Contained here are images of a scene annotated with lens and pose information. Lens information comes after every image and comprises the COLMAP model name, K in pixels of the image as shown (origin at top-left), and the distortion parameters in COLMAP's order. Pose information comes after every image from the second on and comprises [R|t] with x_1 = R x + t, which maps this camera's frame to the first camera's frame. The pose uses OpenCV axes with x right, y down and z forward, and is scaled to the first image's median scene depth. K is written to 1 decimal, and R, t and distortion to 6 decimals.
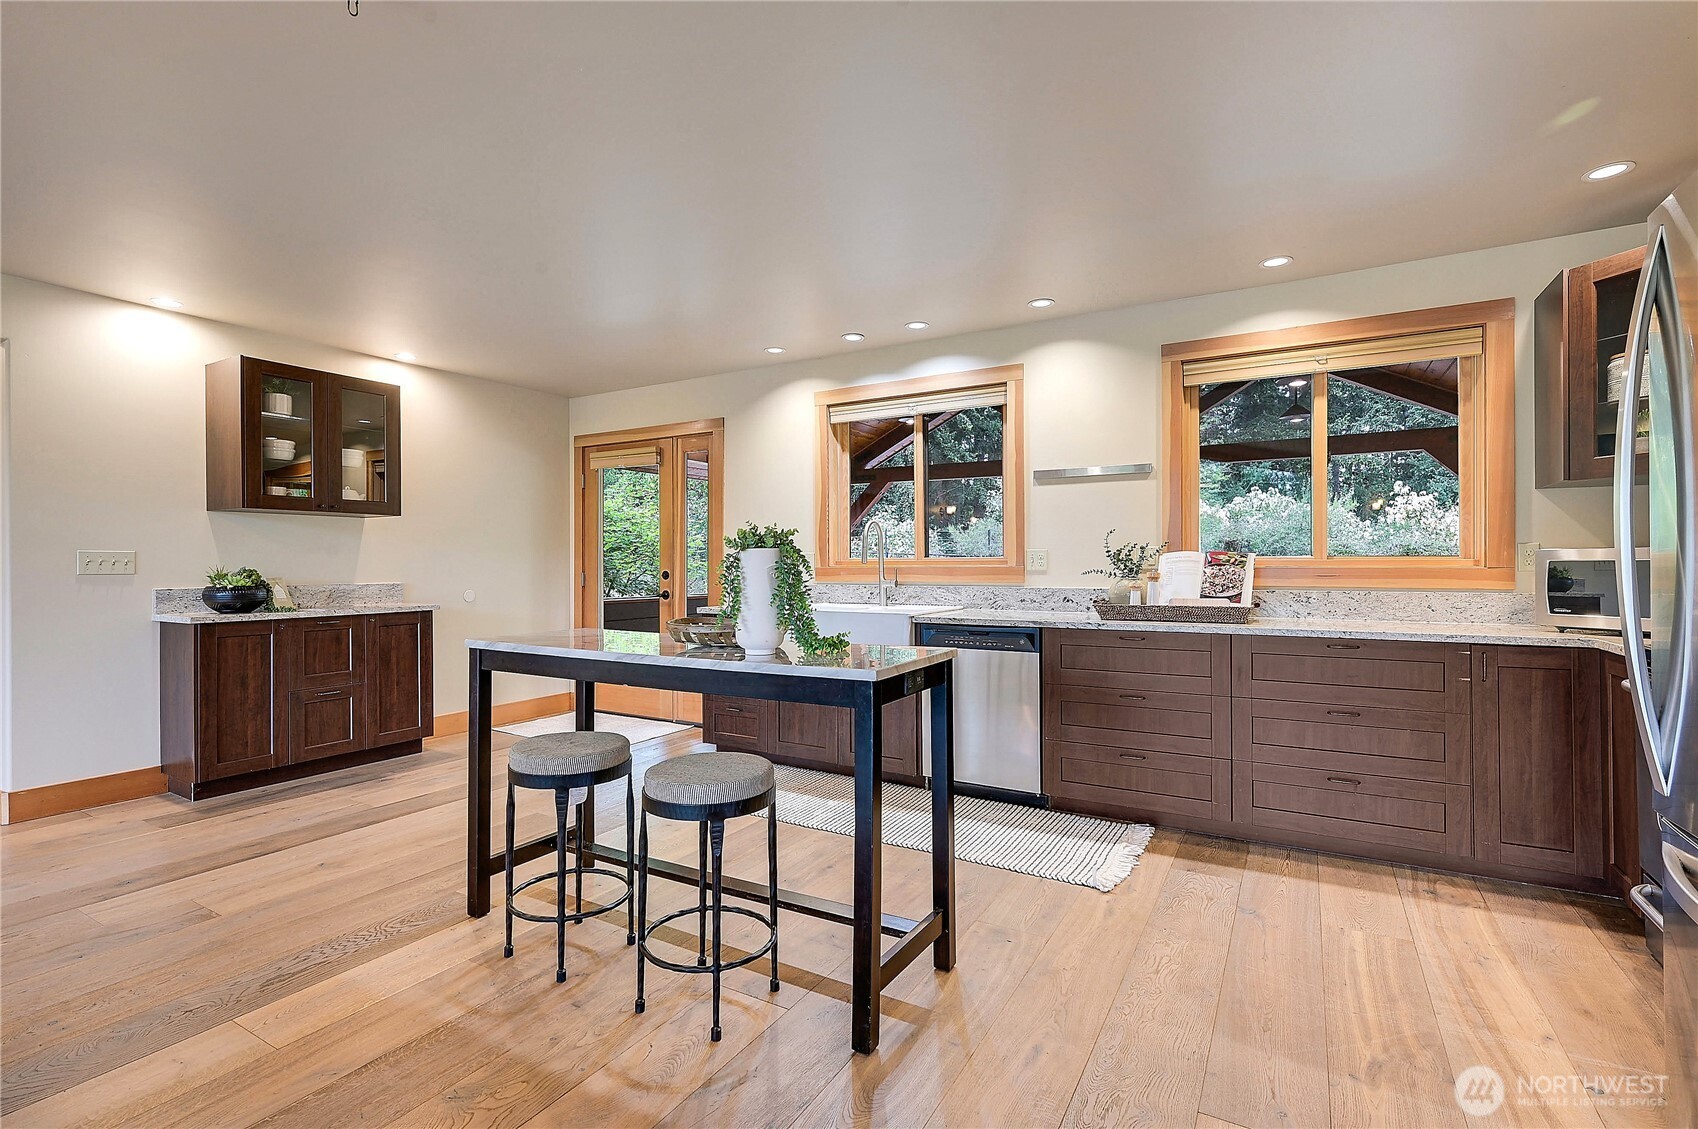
lens RADIAL K [[779.7, 0, 859.3], [0, 779.7, 561.2], [0, 0, 1]] dist [-0.000560, -0.000071]
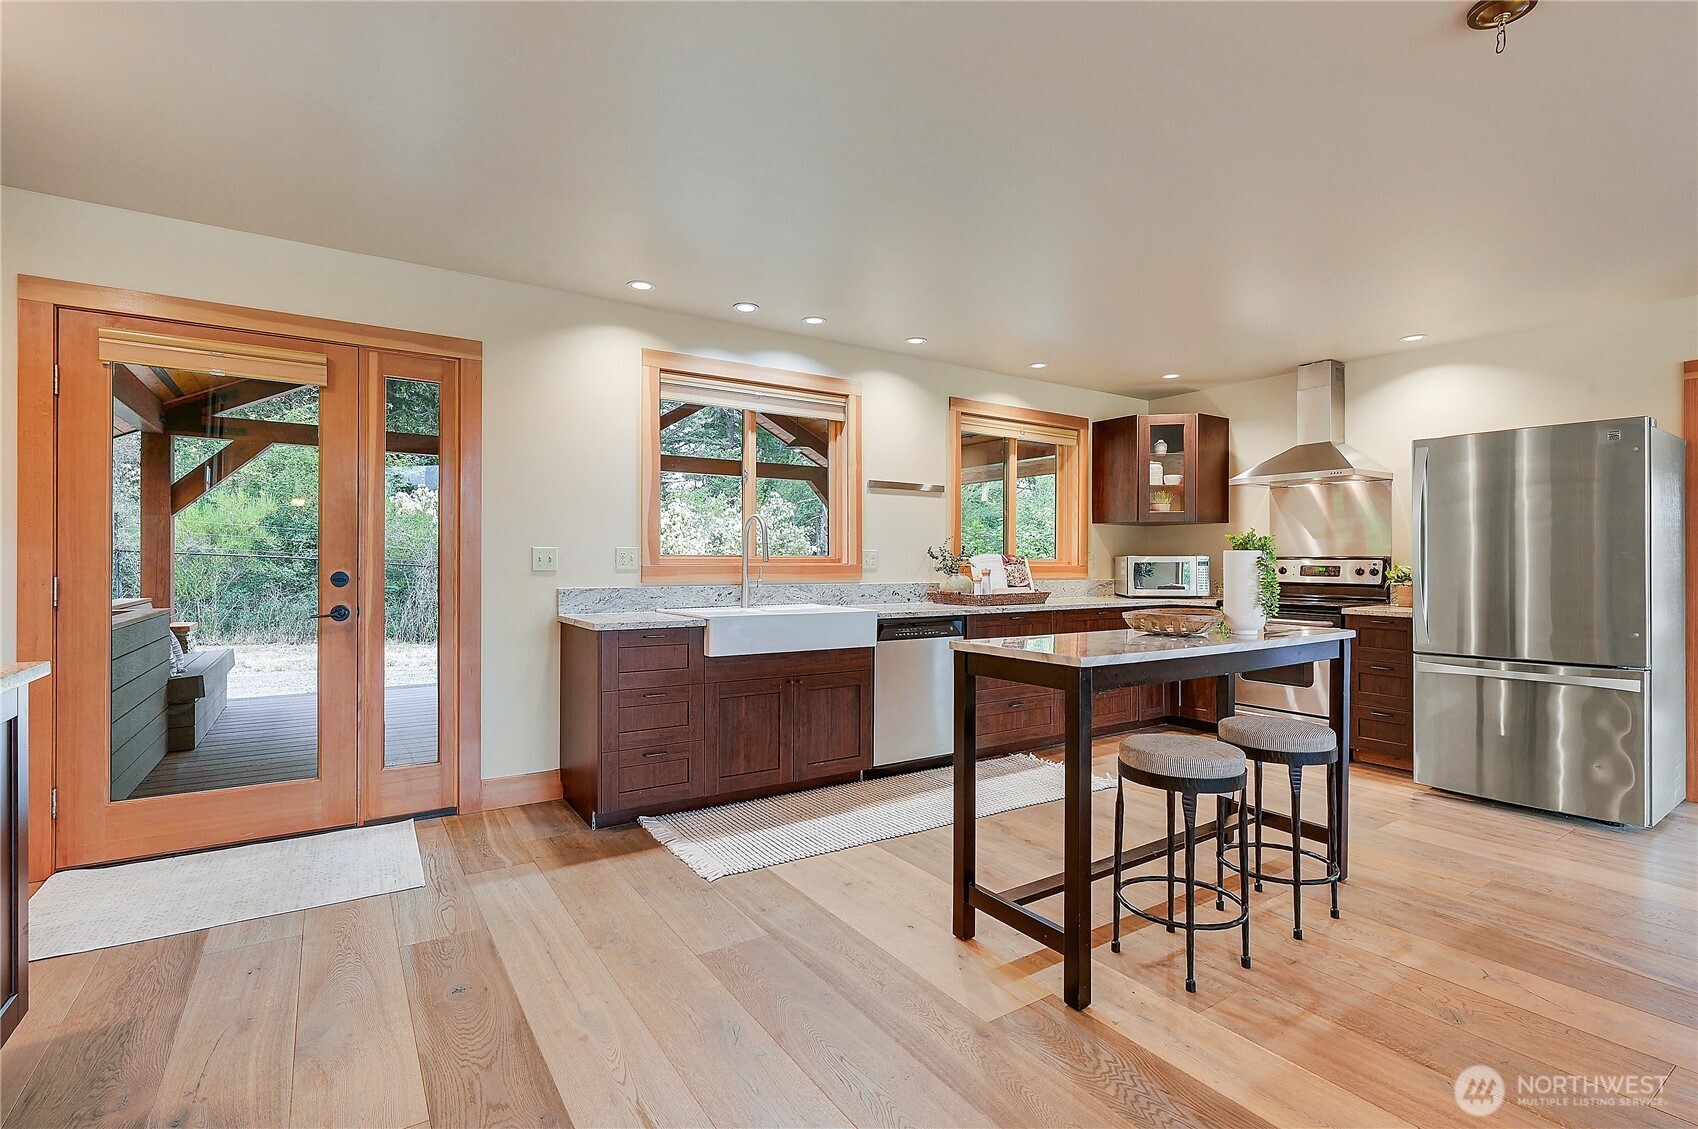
lens RADIAL K [[779.7, 0, 849.6], [0, 779.7, 560.8], [0, 0, 1]] dist [-0.000560, -0.000071]
pose [[0.440142, 0.005946, 0.897909, -0.793427], [-0.006488, 0.999973, -0.003441, 0.004560], [-0.897905, -0.004311, 0.440168, 0.525546]]
